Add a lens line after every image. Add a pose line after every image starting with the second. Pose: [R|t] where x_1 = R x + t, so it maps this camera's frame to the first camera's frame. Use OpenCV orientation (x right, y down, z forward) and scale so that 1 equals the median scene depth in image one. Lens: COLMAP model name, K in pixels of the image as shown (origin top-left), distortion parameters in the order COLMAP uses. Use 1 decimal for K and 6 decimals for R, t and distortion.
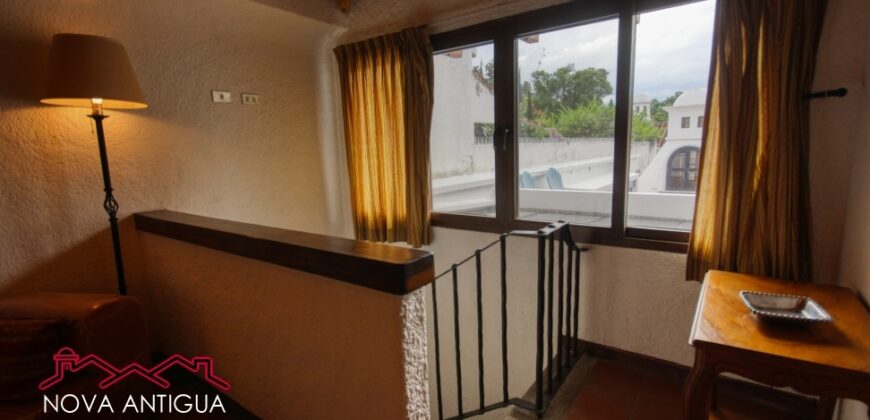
lens RADIAL K [[407.9, 0, 435.0], [0, 407.9, 210.0], [0, 0, 1]] dist [-0.000867, -0.000462]
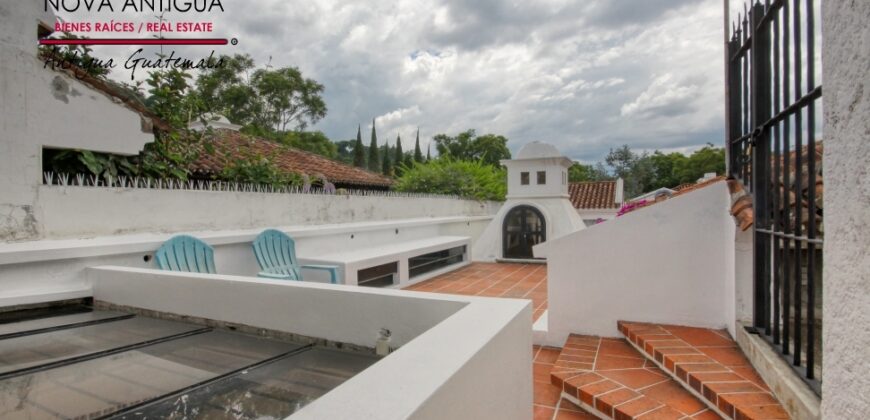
lens RADIAL K [[407.9, 0, 435.0], [0, 407.9, 210.0], [0, 0, 1]] dist [-0.000867, -0.000462]
pose [[0.982884, 0.014686, 0.183640, 1.094516], [0.012988, 0.988814, -0.148590, -0.091572], [-0.183768, 0.148432, 0.971698, 0.839438]]
